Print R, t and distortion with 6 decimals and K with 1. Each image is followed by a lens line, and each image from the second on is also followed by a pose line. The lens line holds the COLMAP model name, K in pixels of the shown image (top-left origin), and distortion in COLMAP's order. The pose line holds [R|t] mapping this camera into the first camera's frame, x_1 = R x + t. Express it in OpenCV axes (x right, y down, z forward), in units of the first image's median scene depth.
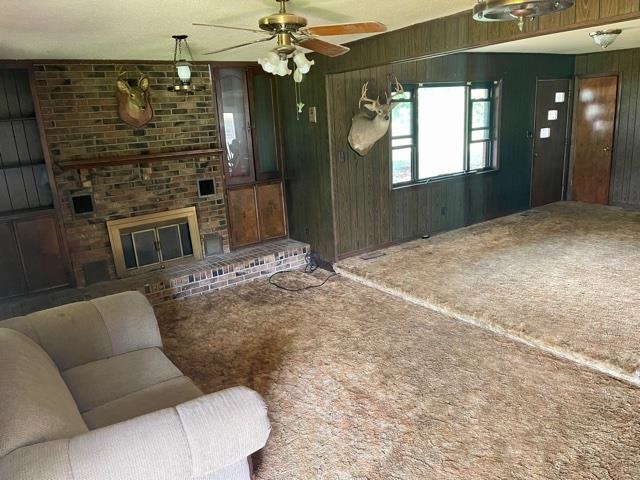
lens RADIAL K [[482.9, 0, 316.0], [0, 482.9, 242.5], [0, 0, 1]] dist [0.025763, -0.008582]
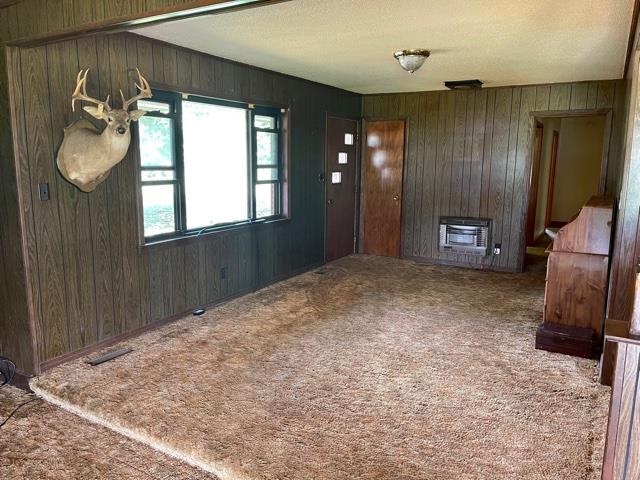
lens RADIAL K [[482.9, 0, 316.0], [0, 482.9, 242.5], [0, 0, 1]] dist [0.025763, -0.008582]
pose [[0.907390, -0.003189, 0.420277, 0.090773], [0.041453, 0.995775, -0.081943, -0.049433], [-0.418240, 0.091776, 0.903688, 0.301788]]
